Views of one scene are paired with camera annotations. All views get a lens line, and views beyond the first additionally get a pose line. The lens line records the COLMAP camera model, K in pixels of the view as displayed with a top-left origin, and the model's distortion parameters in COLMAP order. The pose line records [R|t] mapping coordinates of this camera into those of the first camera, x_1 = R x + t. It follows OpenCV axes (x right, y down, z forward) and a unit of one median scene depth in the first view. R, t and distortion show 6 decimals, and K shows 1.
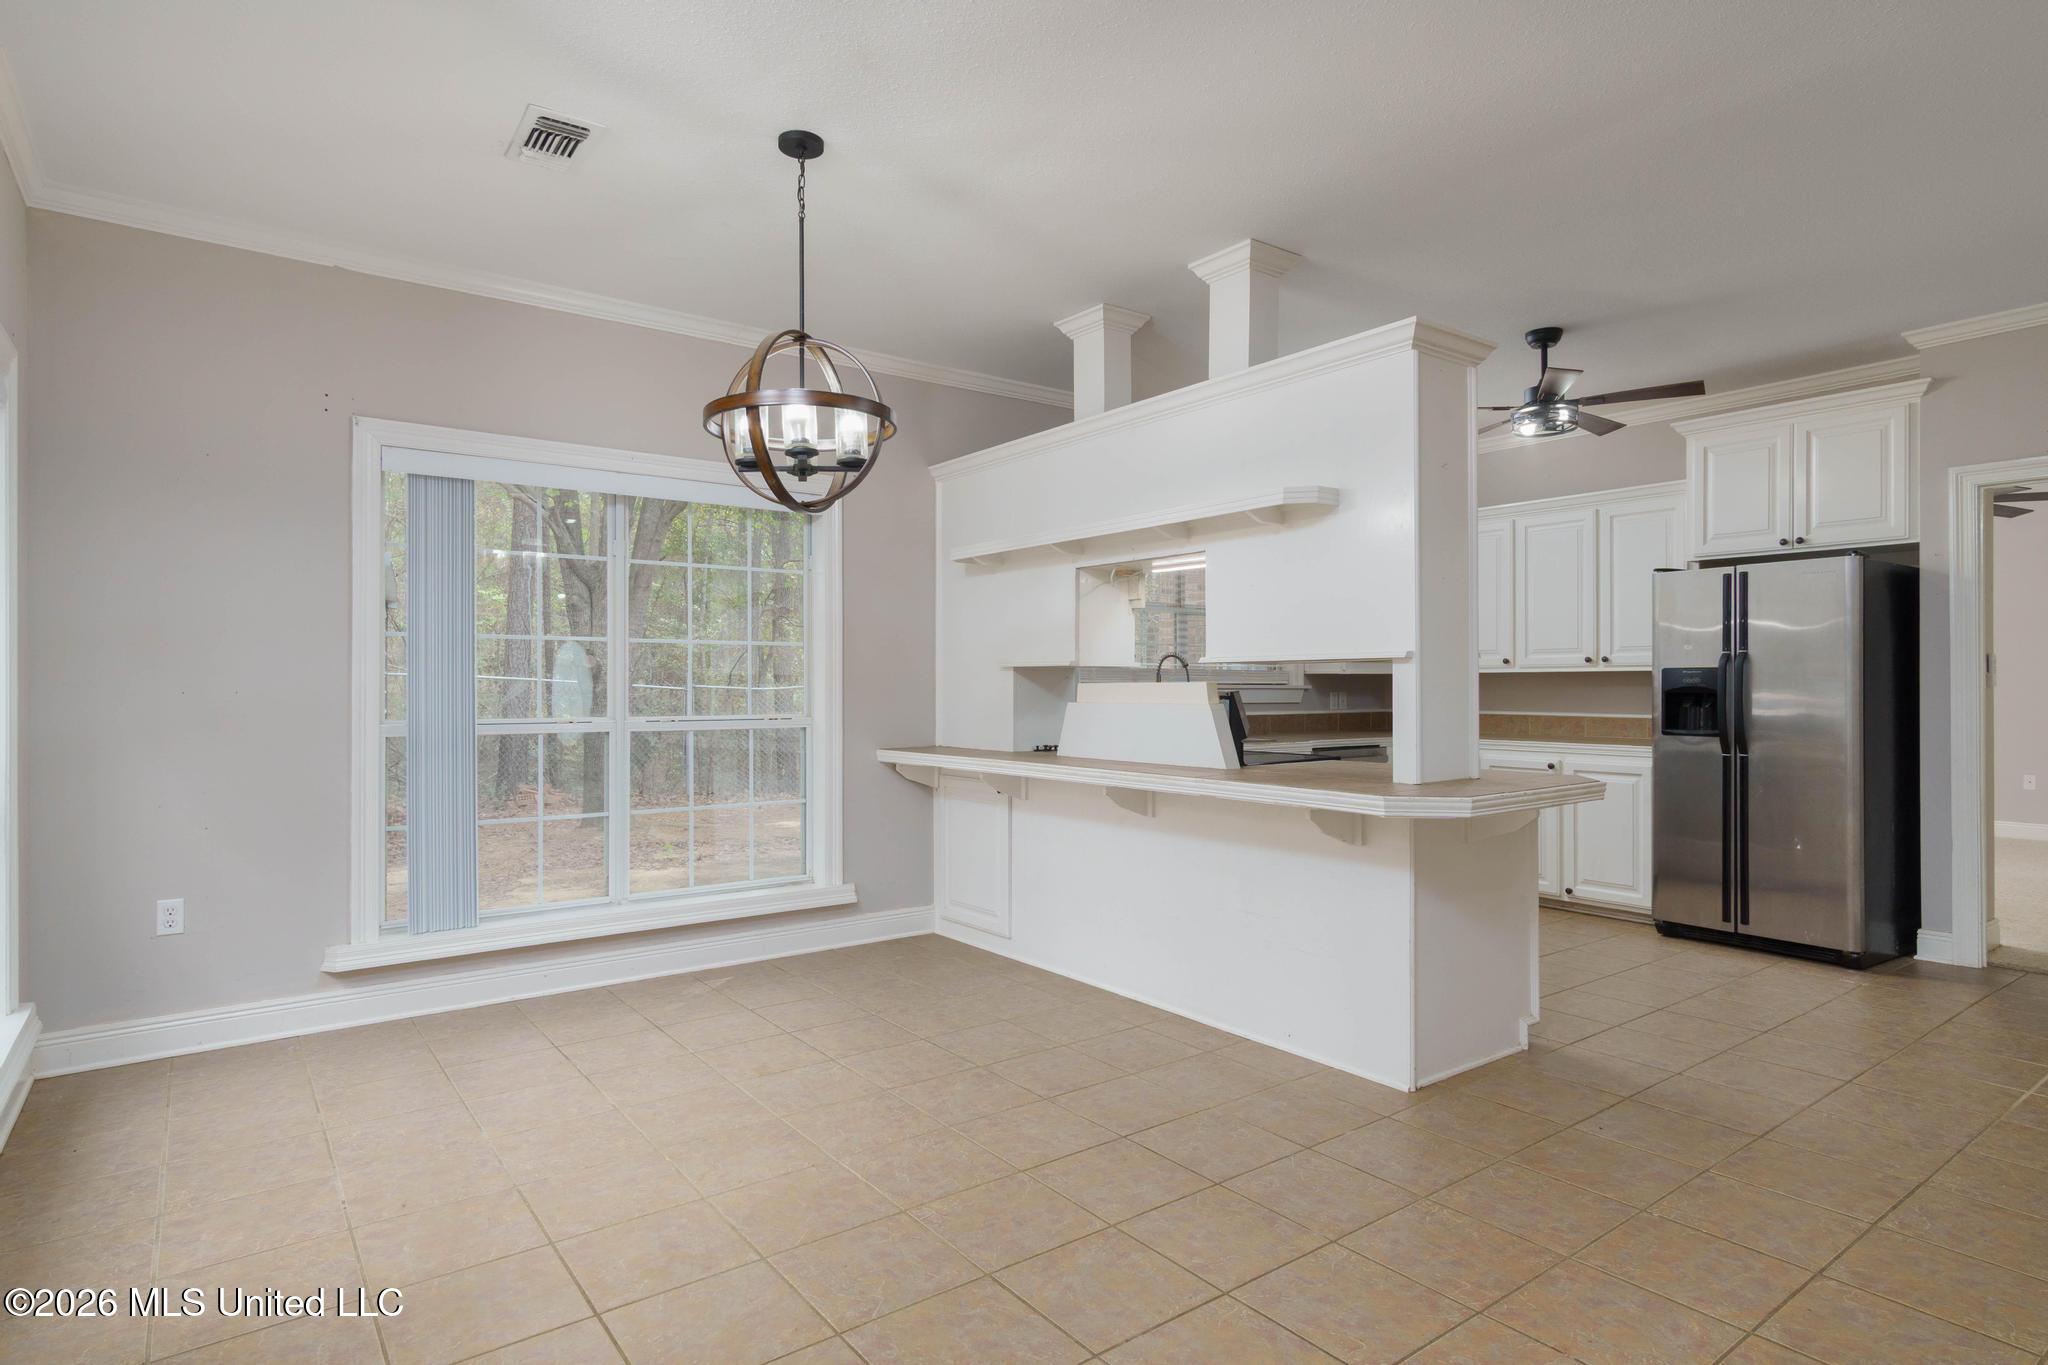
lens RADIAL K [[1088.8, 0, 1024.0], [0, 1088.8, 682.5], [0, 0, 1]] dist [-0.002212, 0.000774]
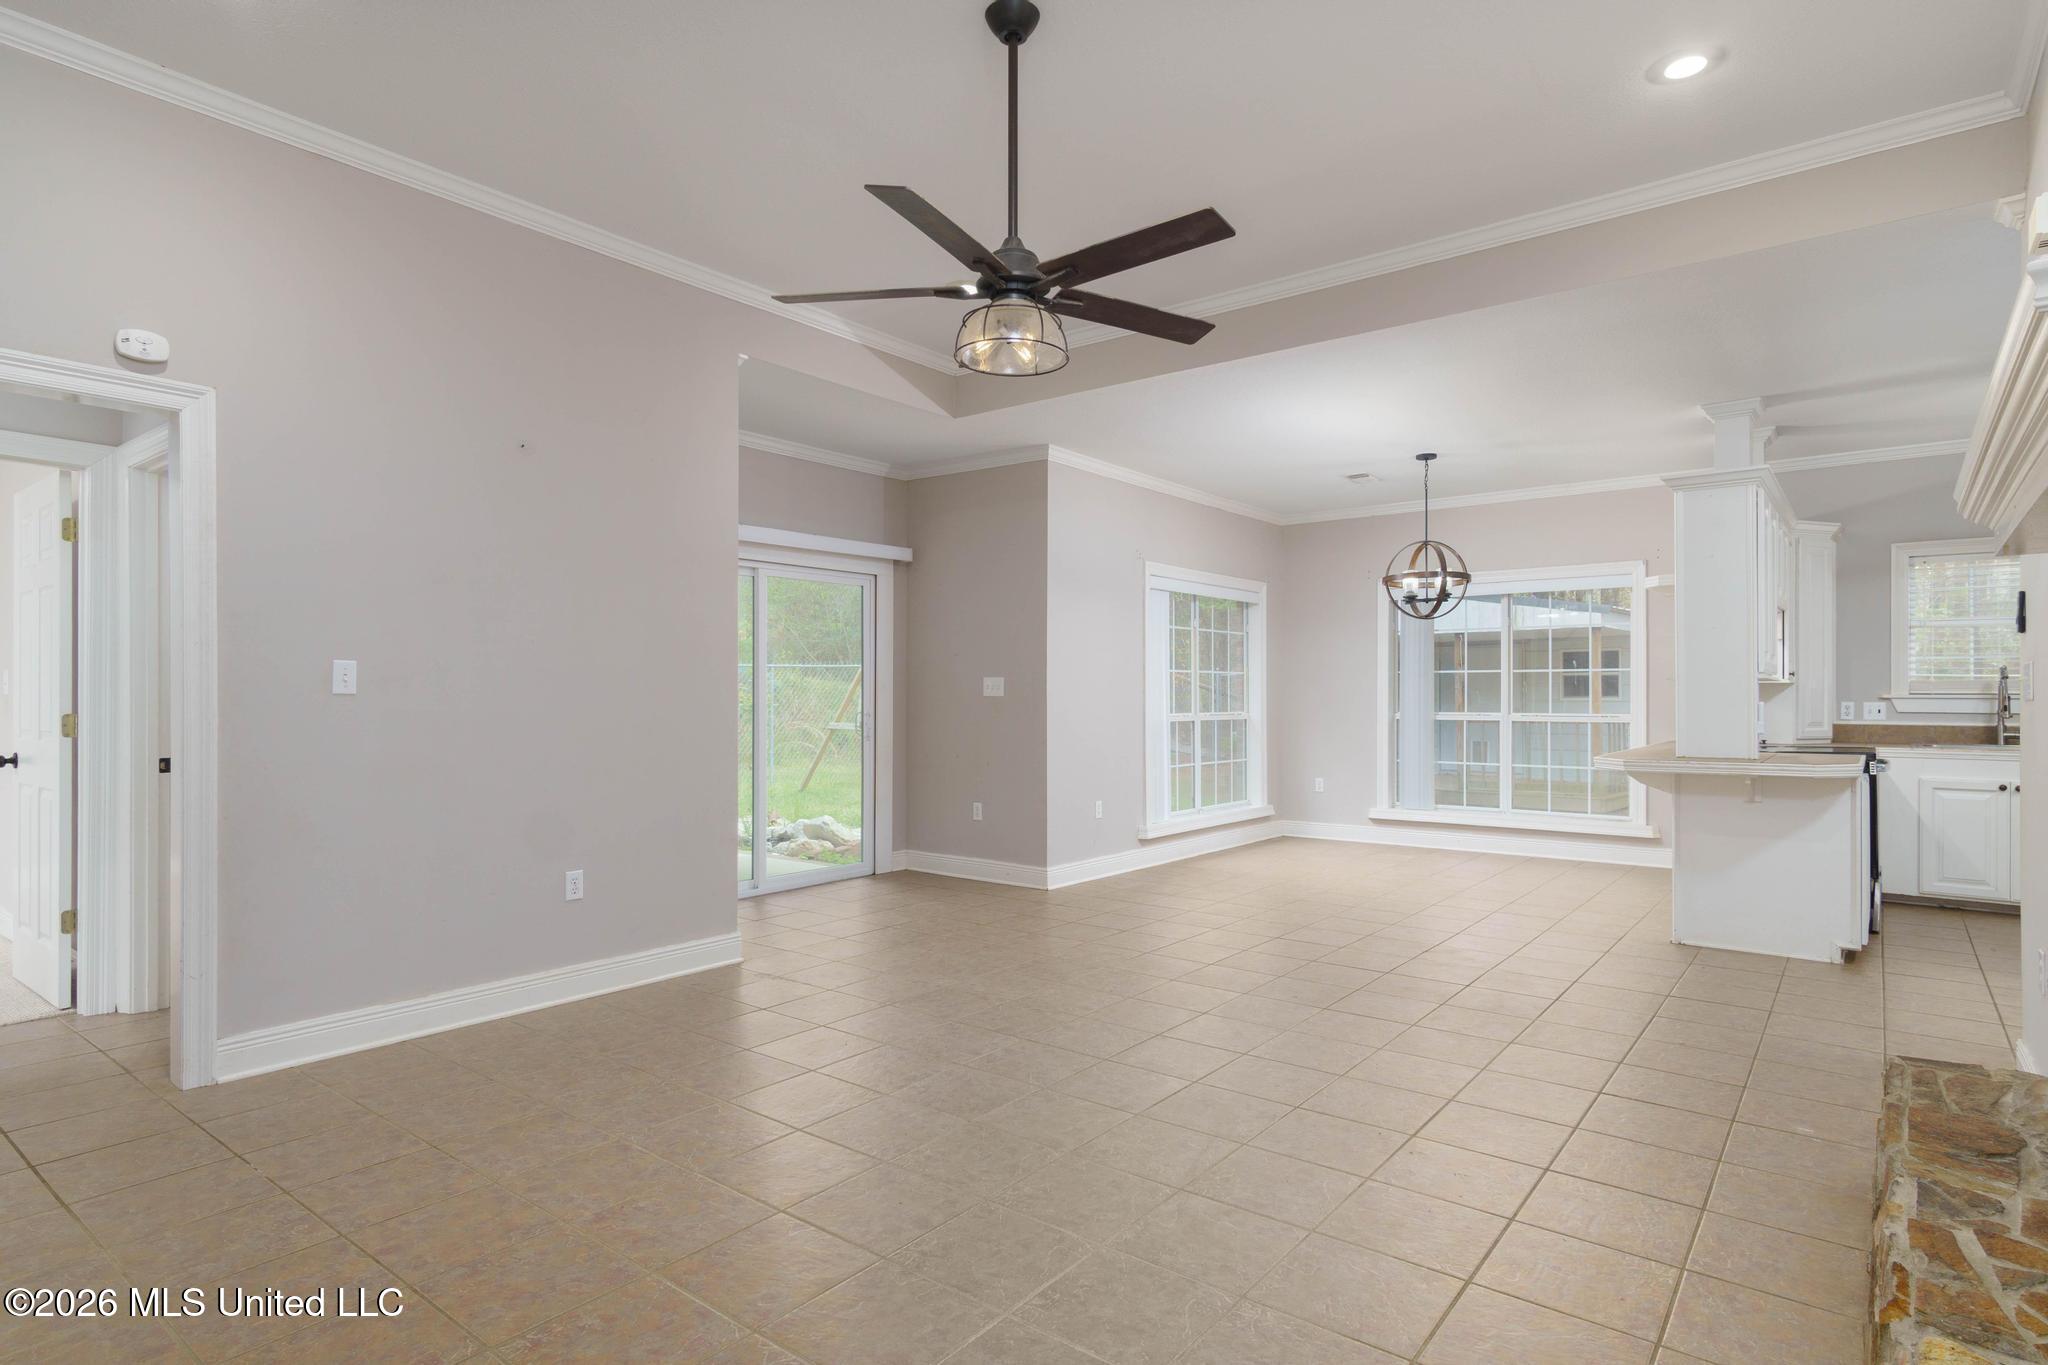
lens RADIAL K [[1086.9, 0, 1026.2], [0, 1086.9, 693.6], [0, 0, 1]] dist [0.004672, -0.001085]
pose [[0.259136, -0.001308, -0.965840, 1.189318], [0.002292, 0.999997, -0.000740, -0.001852], [0.965838, -0.002022, 0.259139, -0.263939]]
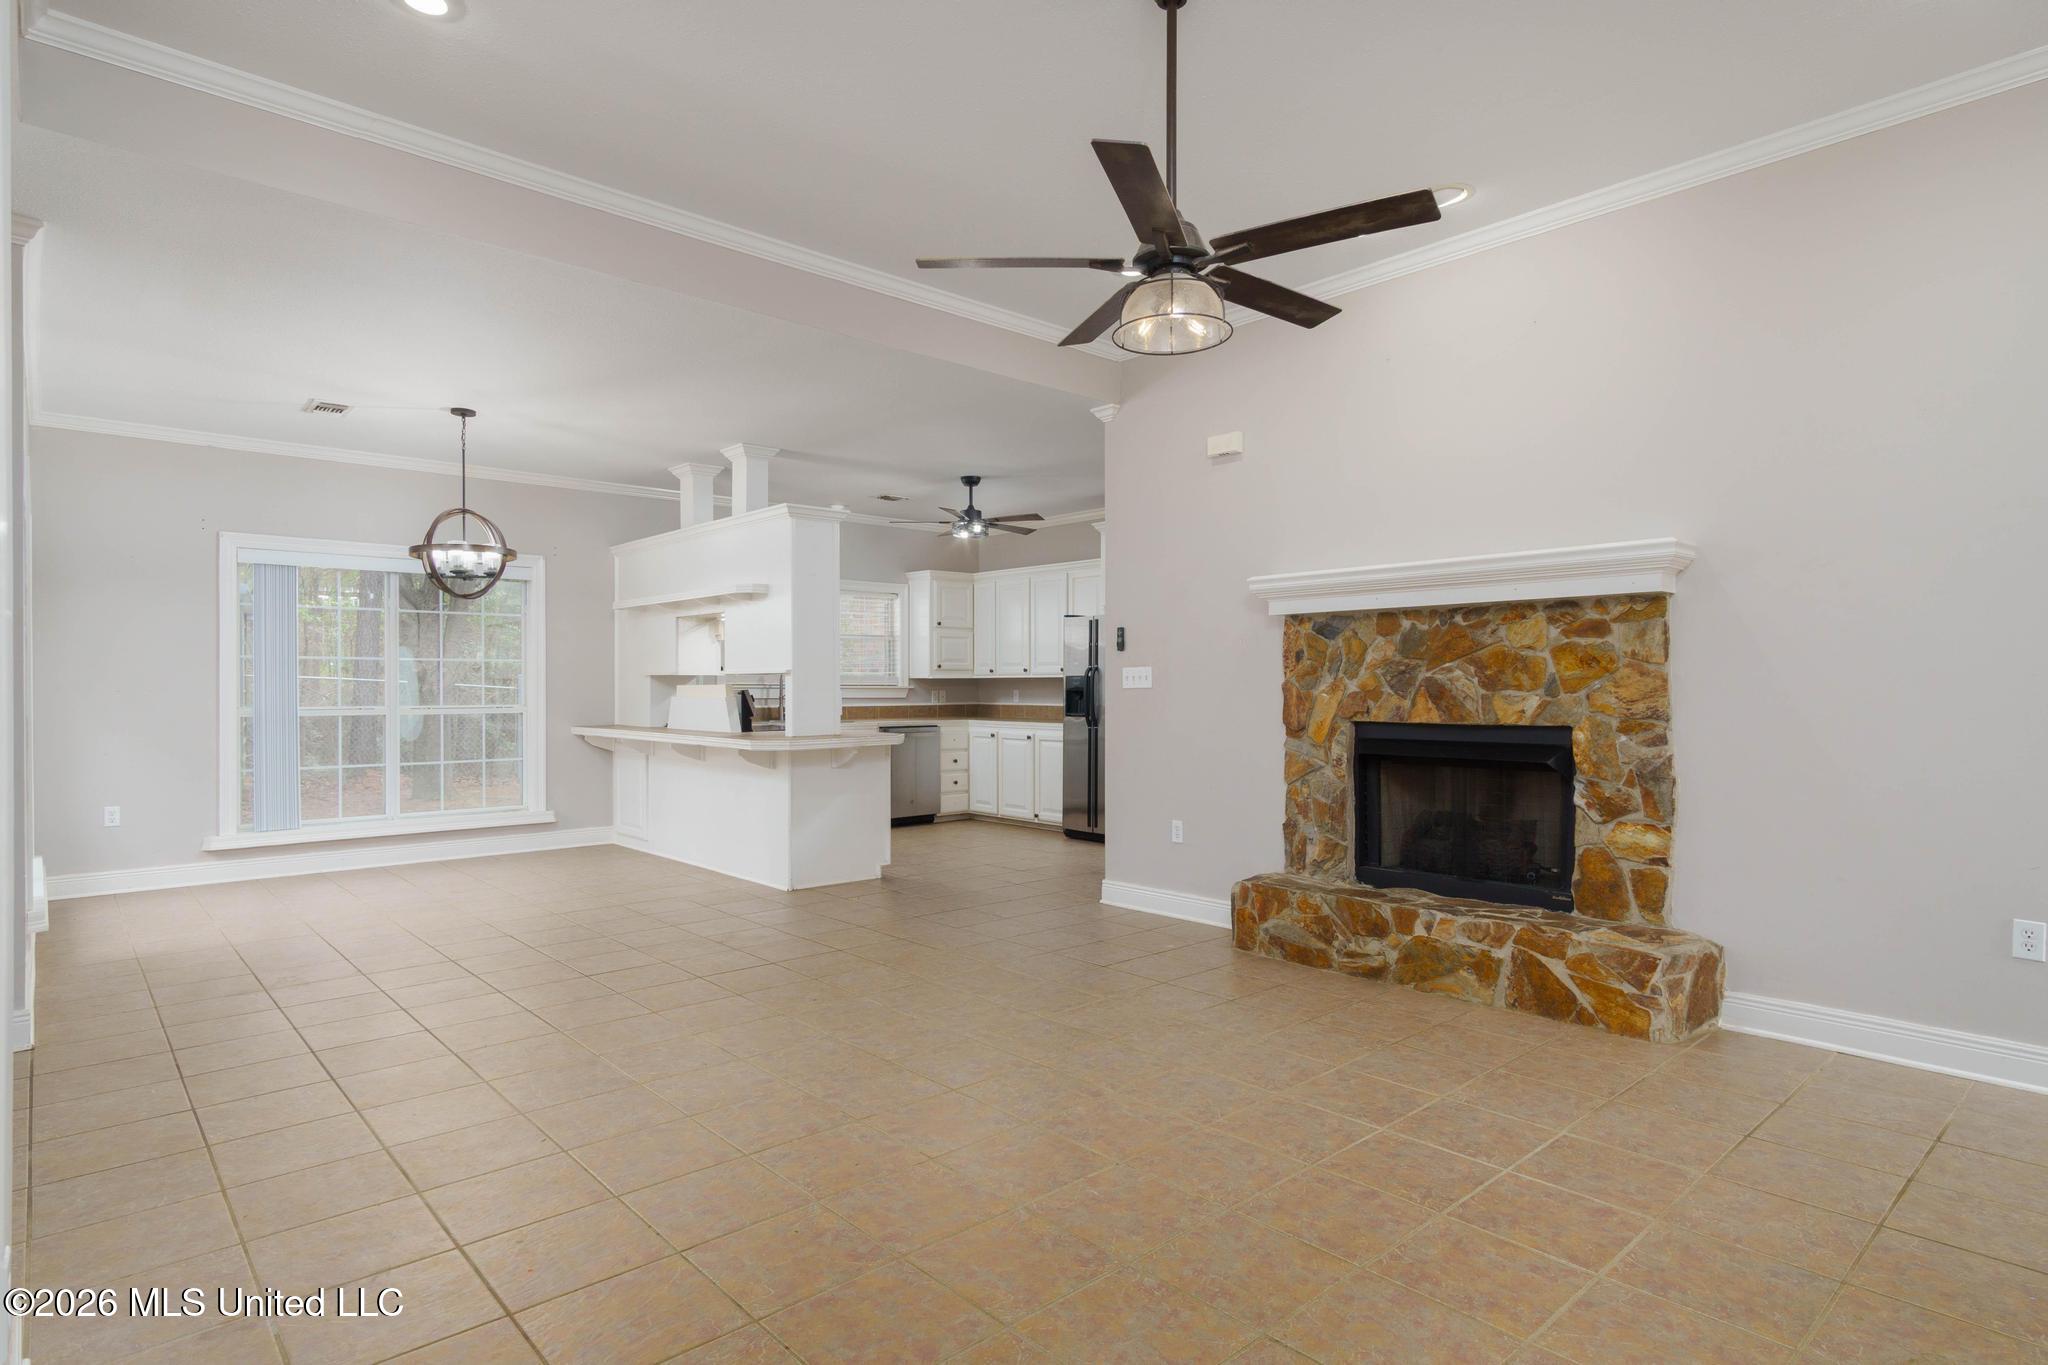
lens RADIAL K [[1086.9, 0, 1026.2], [0, 1086.9, 693.6], [0, 0, 1]] dist [0.004672, -0.001085]
pose [[0.995546, -0.000719, 0.094270, 0.420852], [-0.000275, 0.999945, 0.010530, -0.004123], [-0.094272, -0.010509, 0.995491, -0.716838]]
